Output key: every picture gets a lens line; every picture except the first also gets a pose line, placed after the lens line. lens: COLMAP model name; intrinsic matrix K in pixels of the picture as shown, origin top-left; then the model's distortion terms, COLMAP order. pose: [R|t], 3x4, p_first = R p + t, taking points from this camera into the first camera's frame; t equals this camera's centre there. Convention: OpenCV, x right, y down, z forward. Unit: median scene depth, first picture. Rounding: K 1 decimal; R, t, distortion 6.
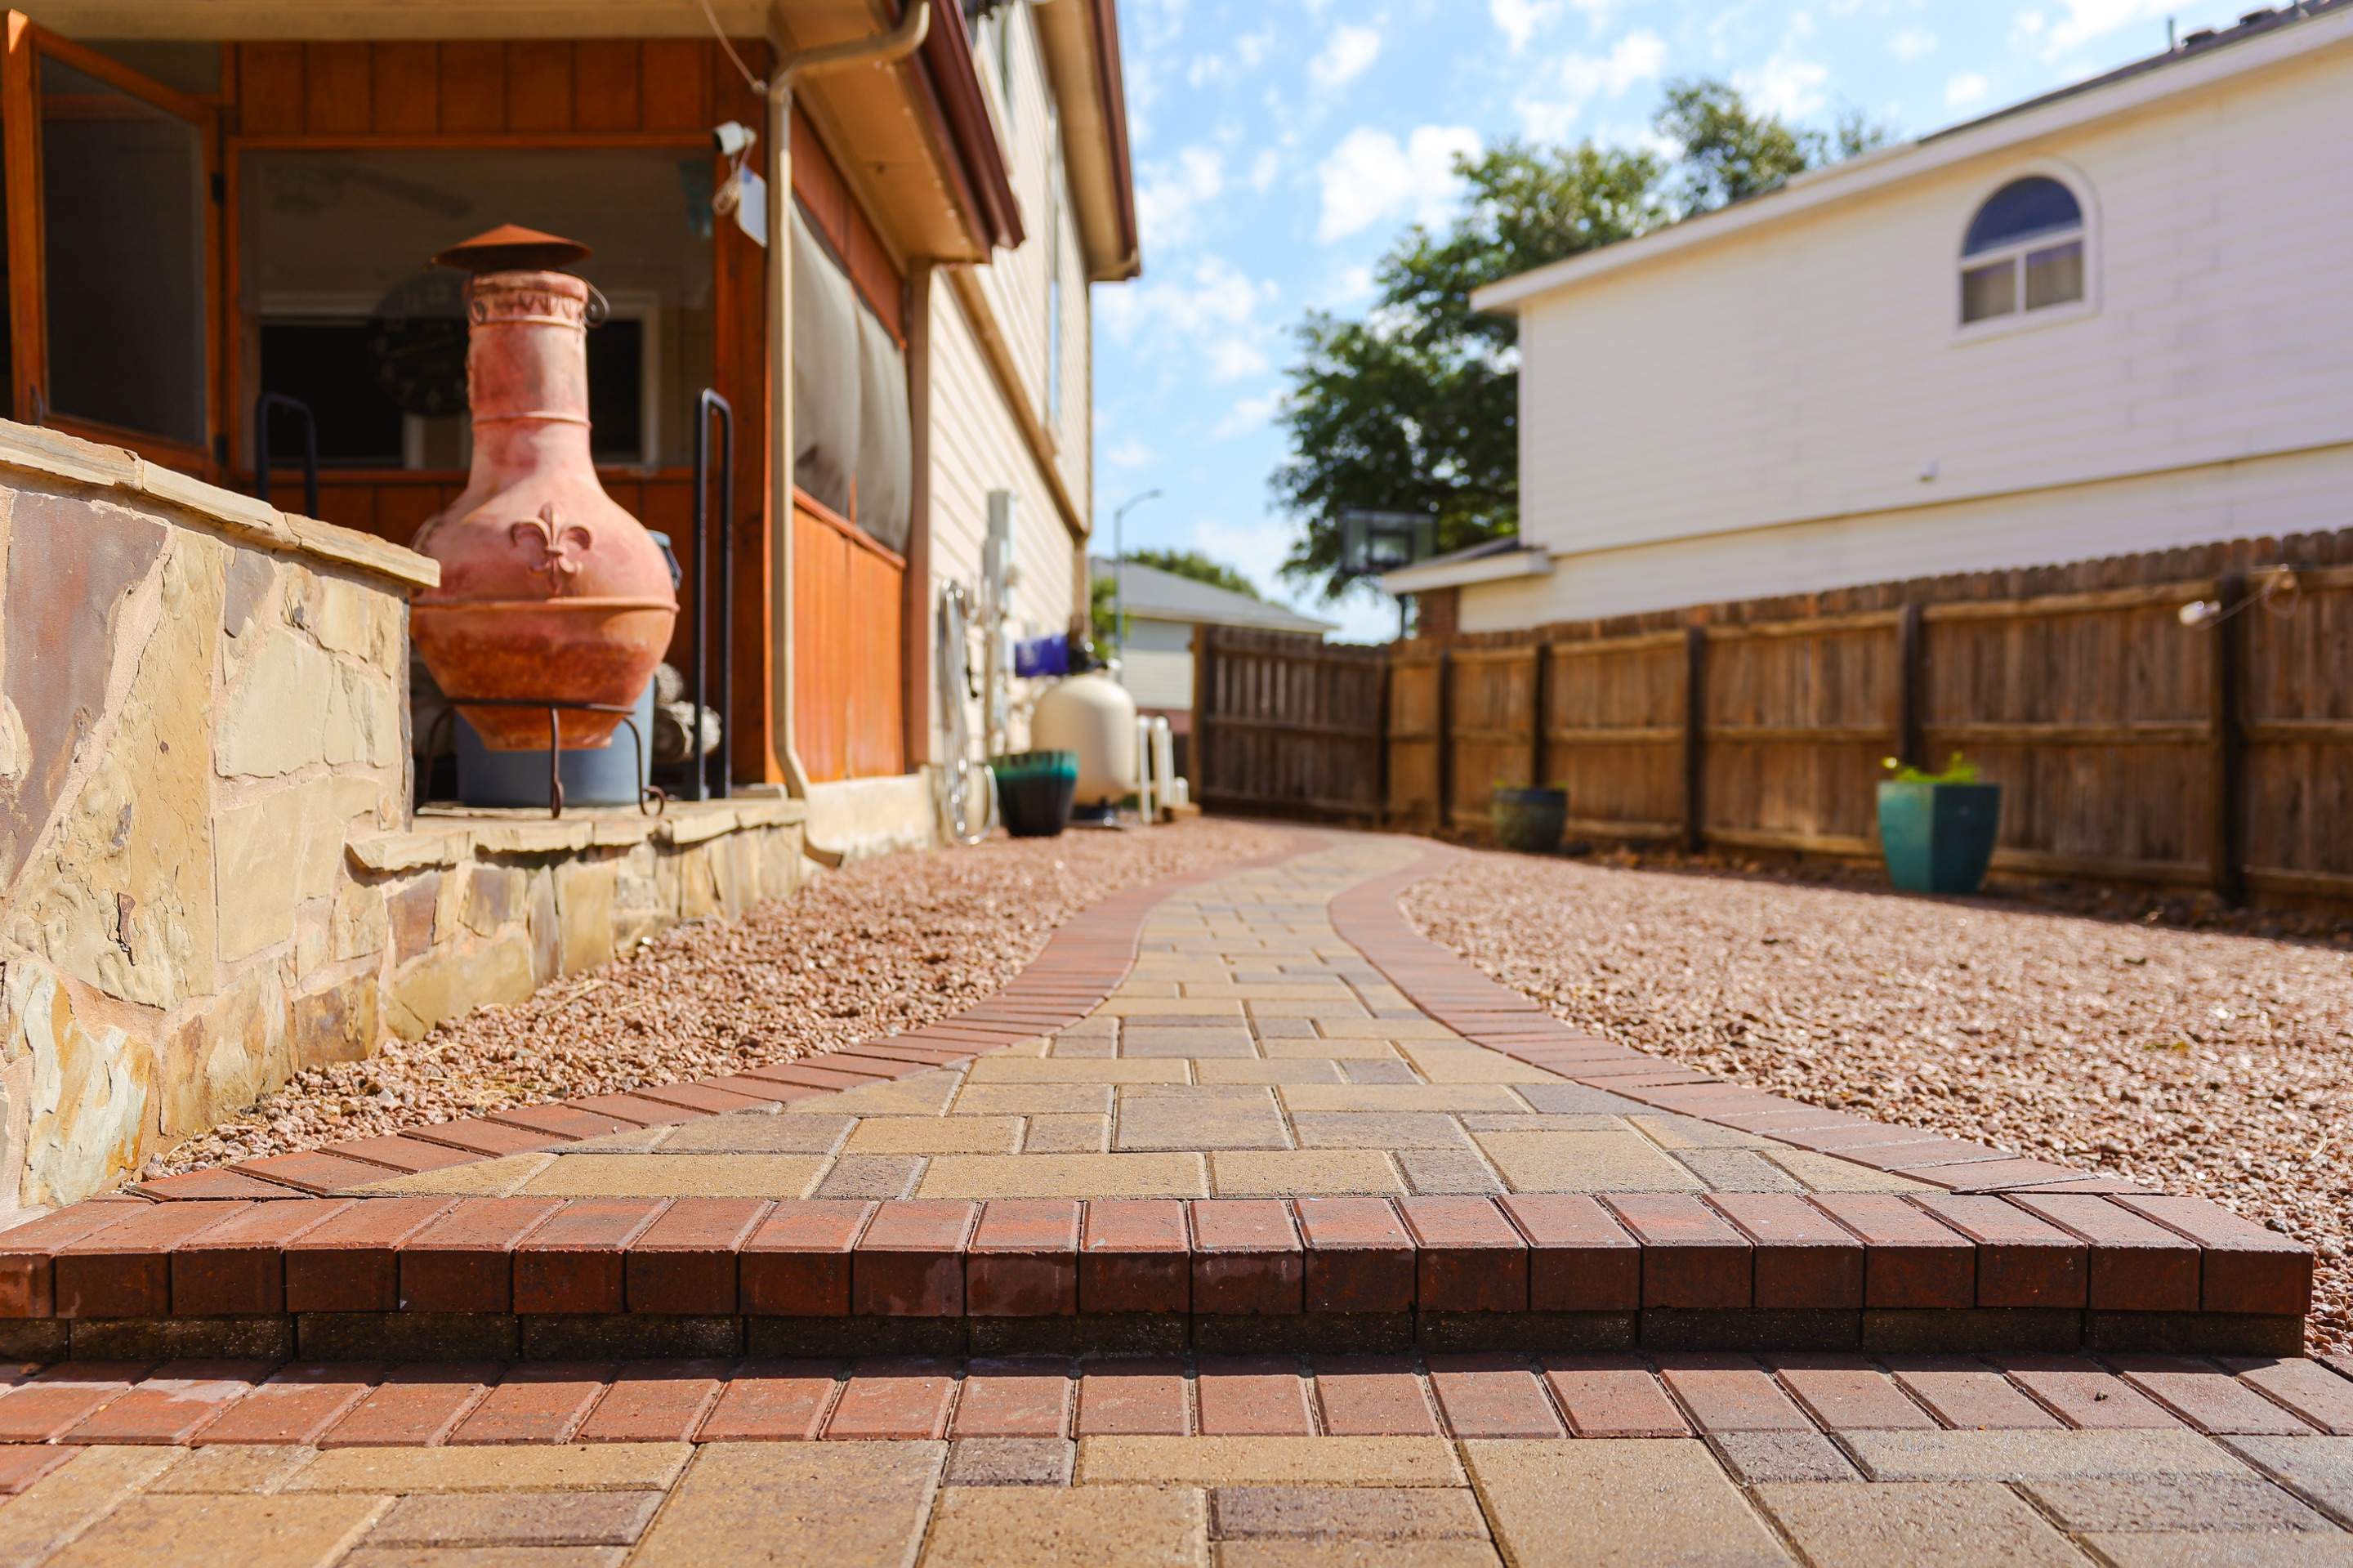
lens RADIAL K [[2054.4, 0, 1176.5], [0, 2054.4, 784.0], [0, 0, 1]] dist [-0.061113, 0.114478]
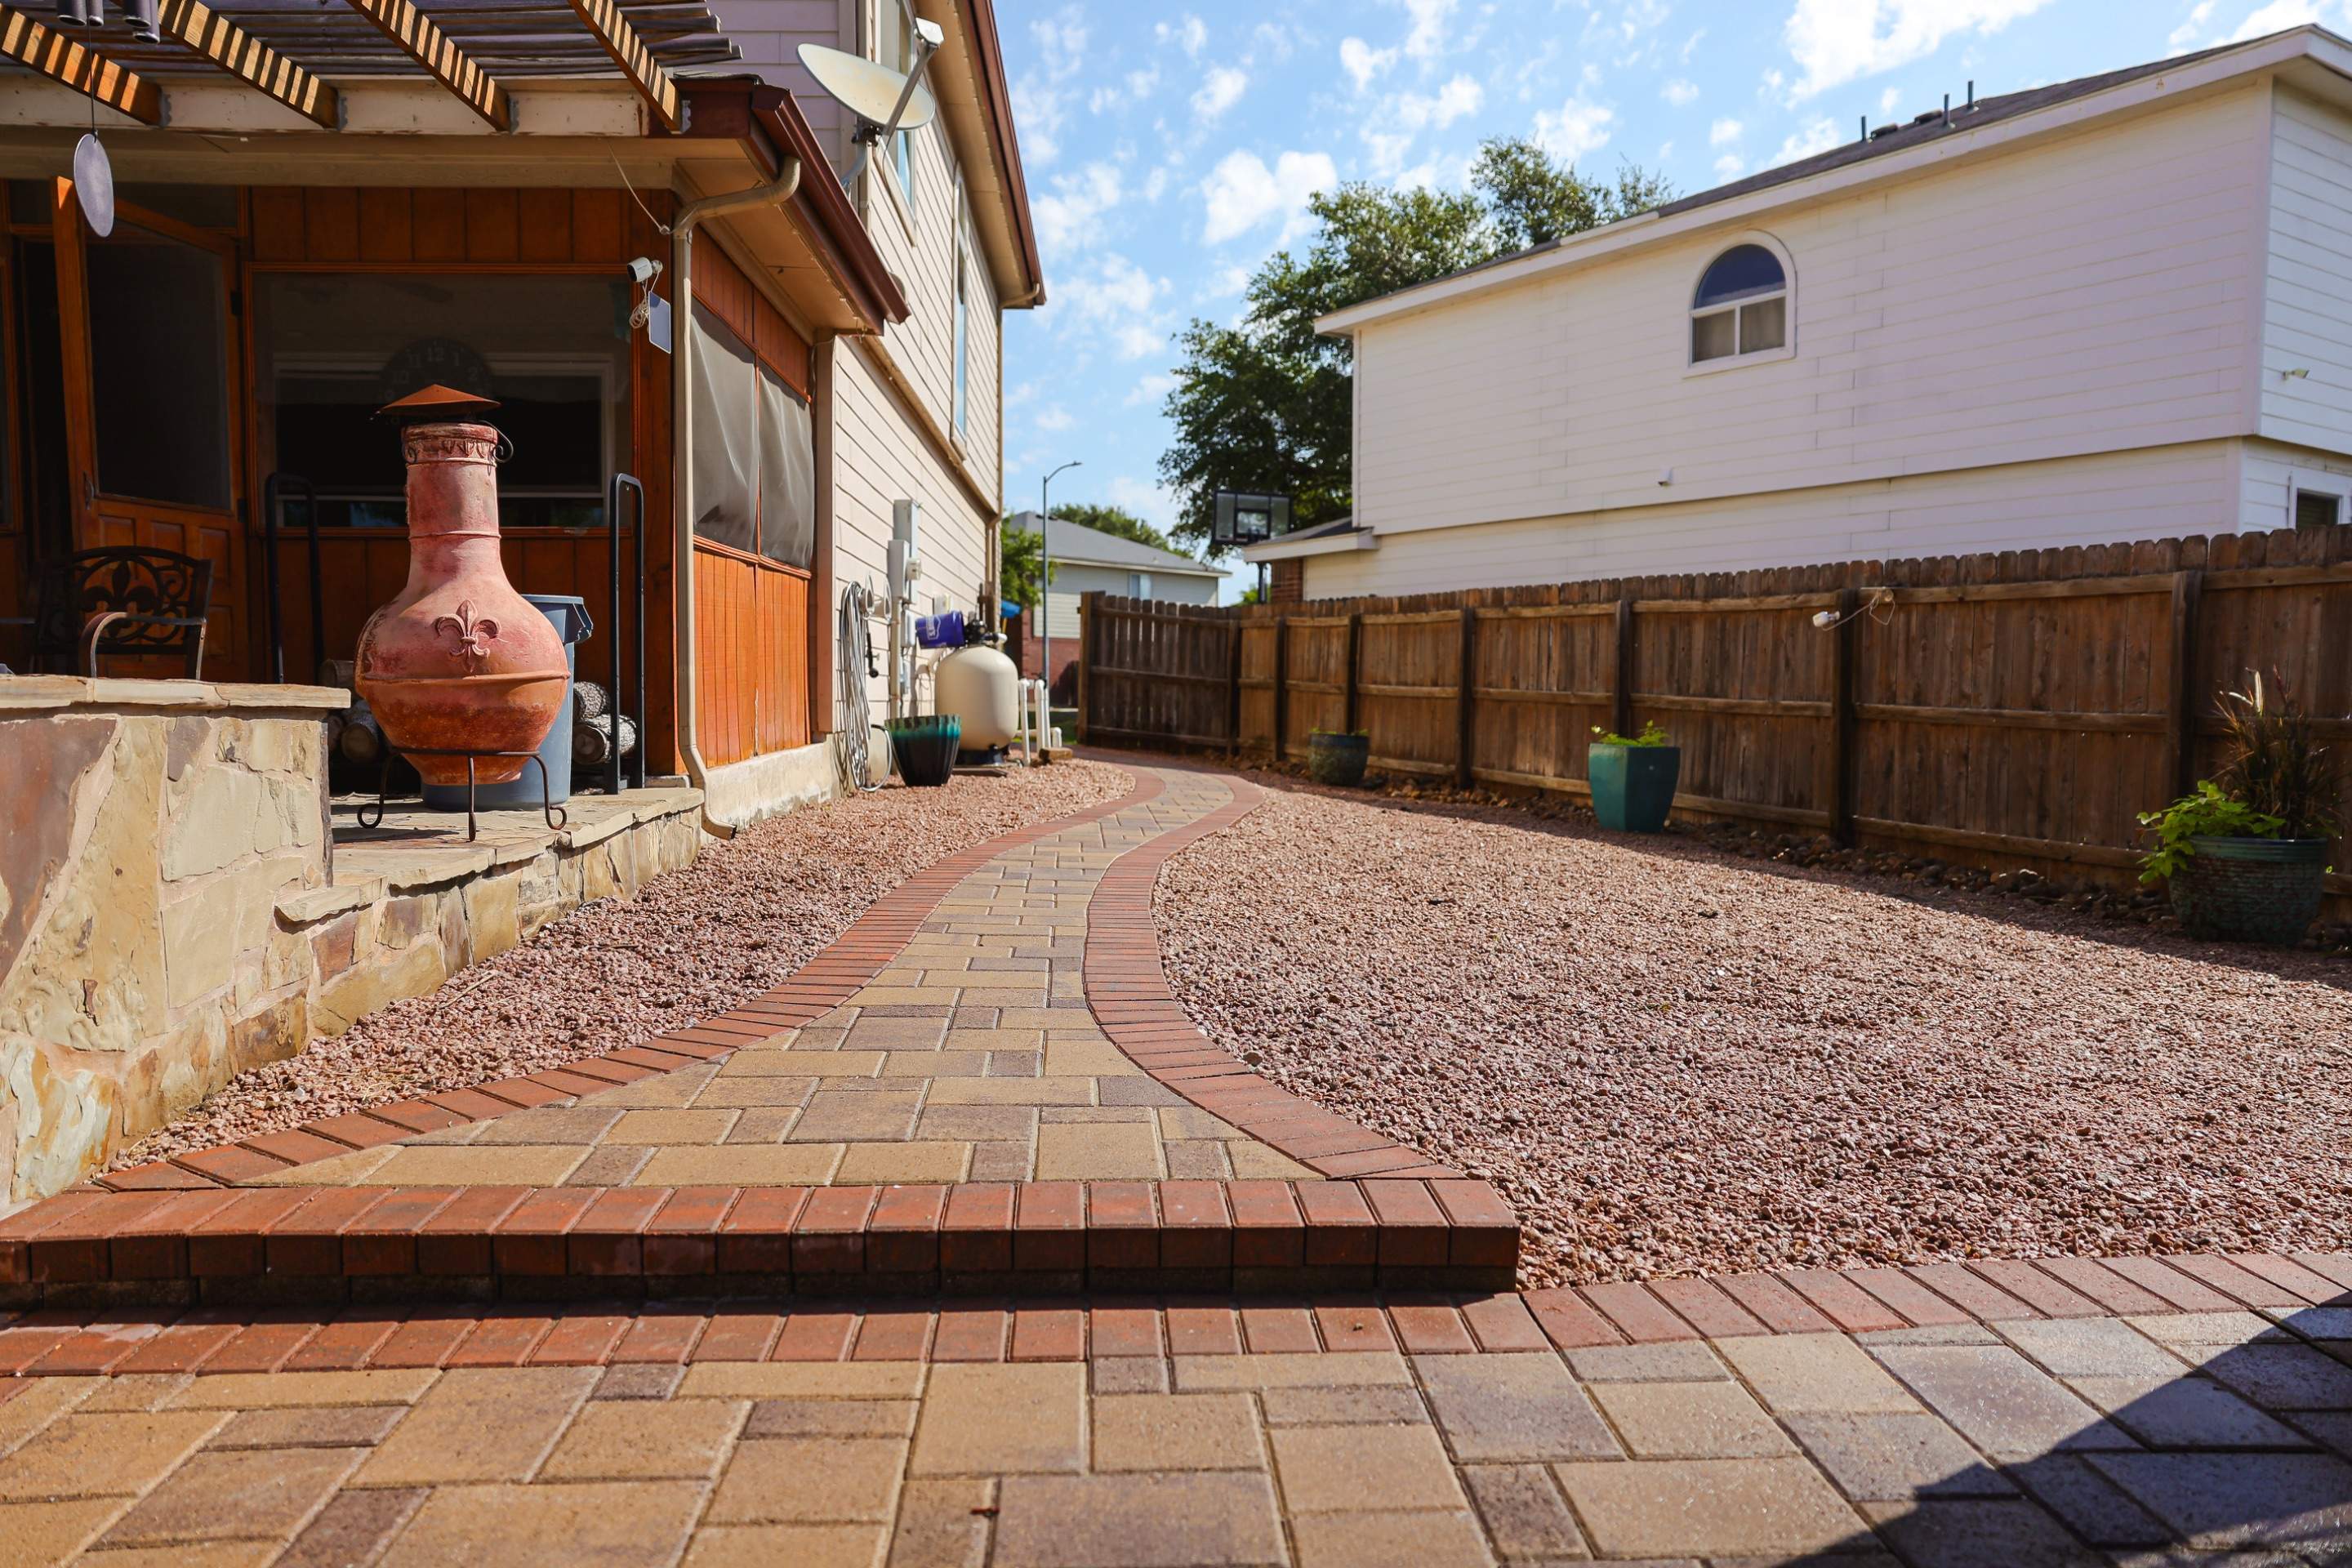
lens RADIAL K [[1687.6, 0, 1176.0], [0, 1687.6, 784.0], [0, 0, 1]] dist [-0.093522, 0.107538]
pose [[0.998895, 0.002629, 0.046928, 0.066225], [-0.004943, 0.998774, 0.049251, -0.047663], [-0.046741, -0.049429, 0.997683, -0.067879]]
